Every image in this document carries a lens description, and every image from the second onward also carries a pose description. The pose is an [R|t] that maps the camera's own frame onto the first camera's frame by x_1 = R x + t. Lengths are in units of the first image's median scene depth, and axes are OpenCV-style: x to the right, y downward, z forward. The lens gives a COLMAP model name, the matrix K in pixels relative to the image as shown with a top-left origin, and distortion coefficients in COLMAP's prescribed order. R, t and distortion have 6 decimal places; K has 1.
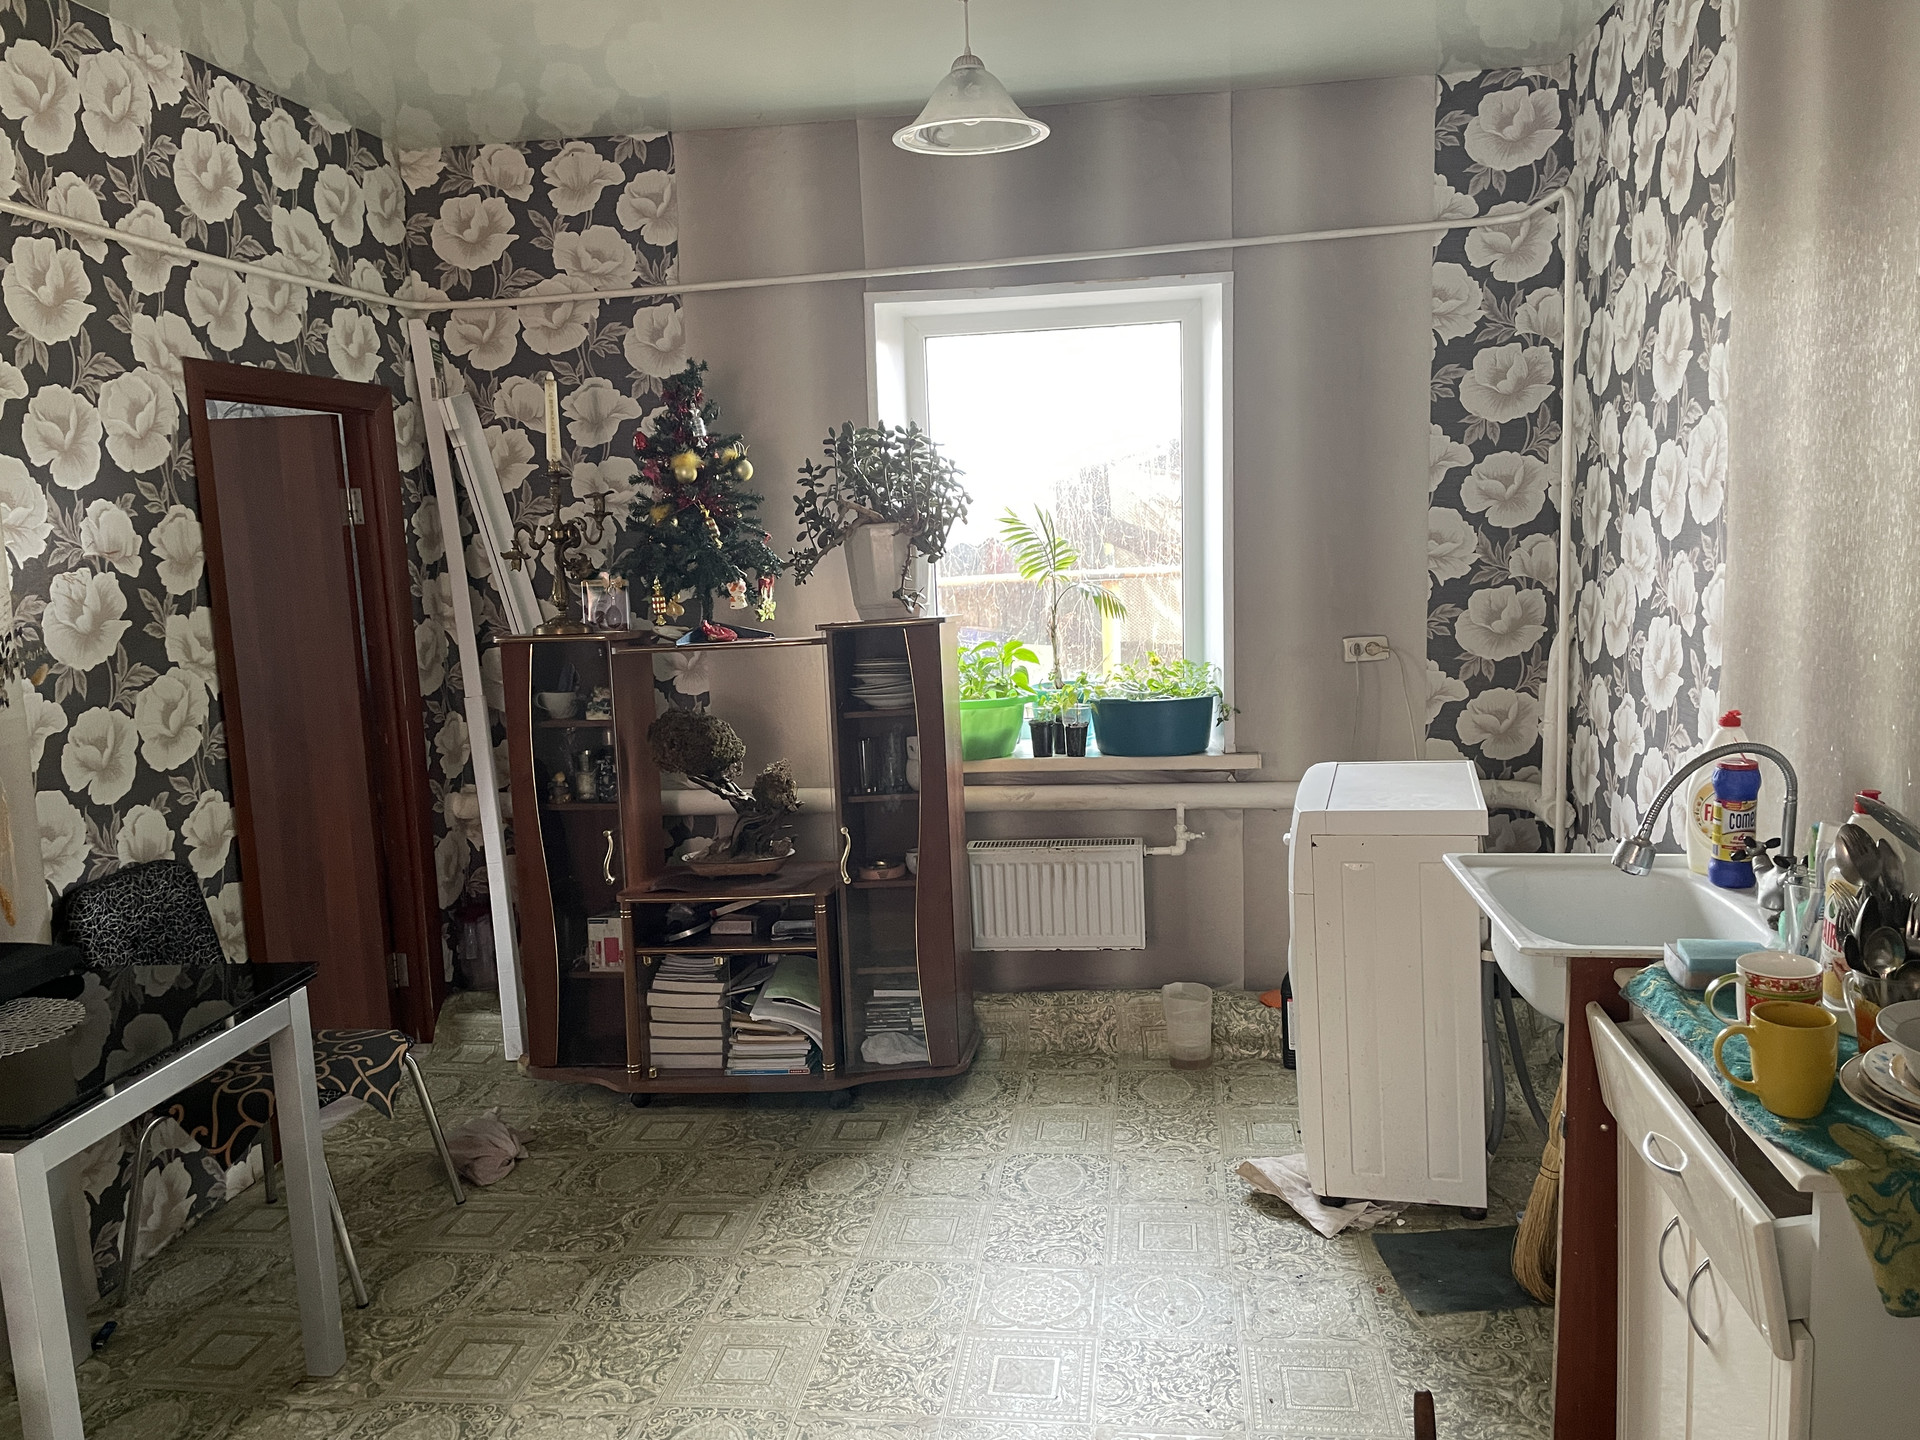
lens RADIAL K [[1446.5, 0, 942.3], [0, 1446.5, 726.5], [0, 0, 1]] dist [0.081214, -0.089548]
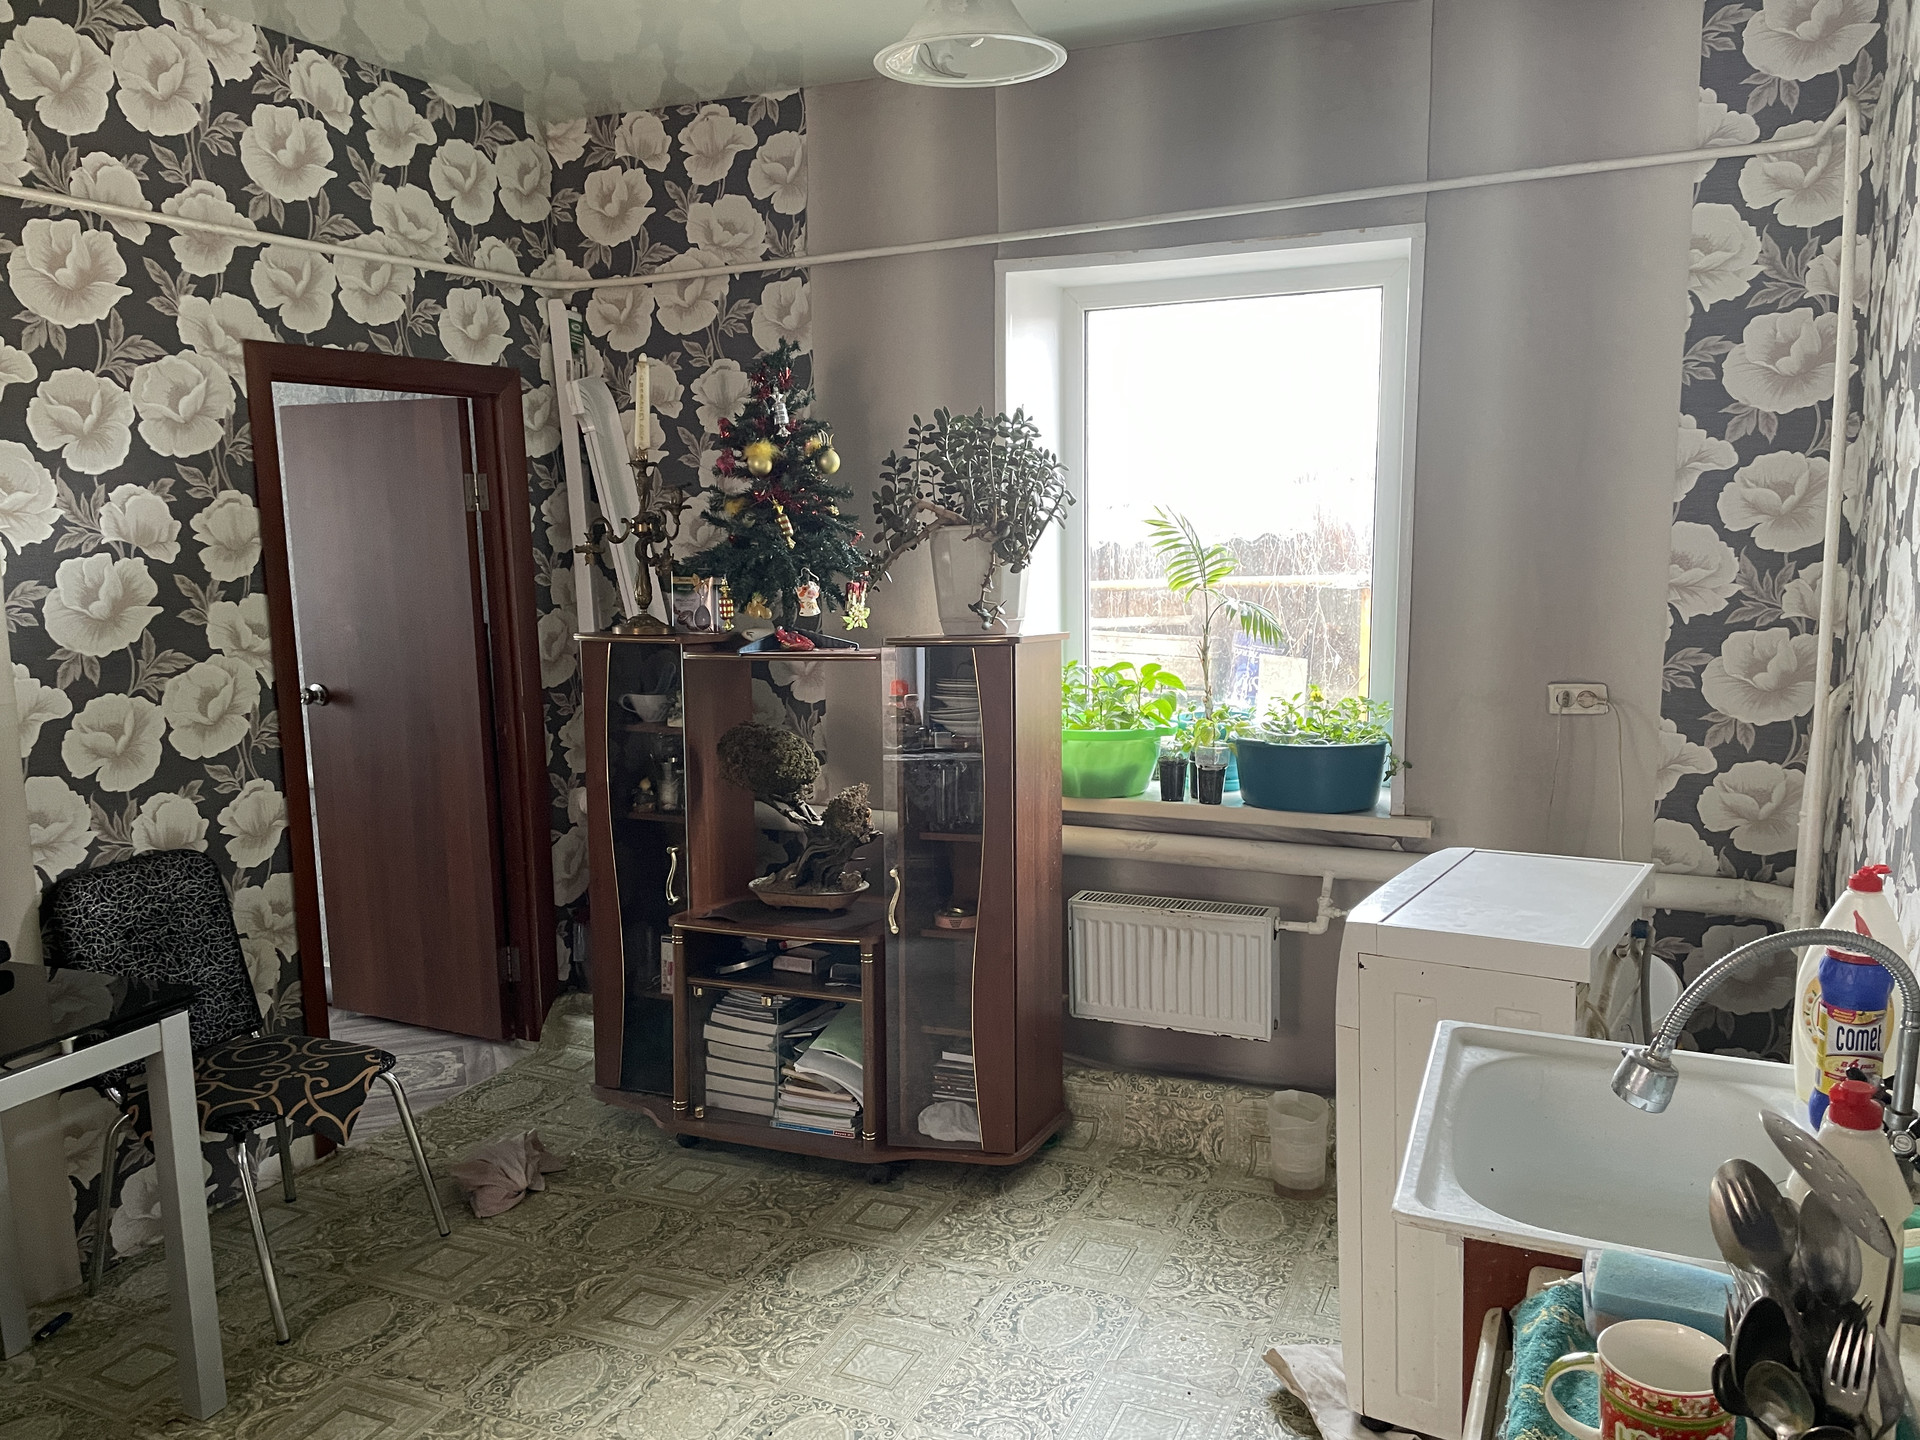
lens RADIAL K [[1446.5, 0, 956.5], [0, 1446.5, 728.2], [0, 0, 1]] dist [0.081214, -0.089548]
pose [[0.961257, 0.065026, -0.267875, 0.188322], [-0.060855, 0.997862, 0.023853, -0.037495], [0.268853, -0.006627, 0.963158, 0.152203]]
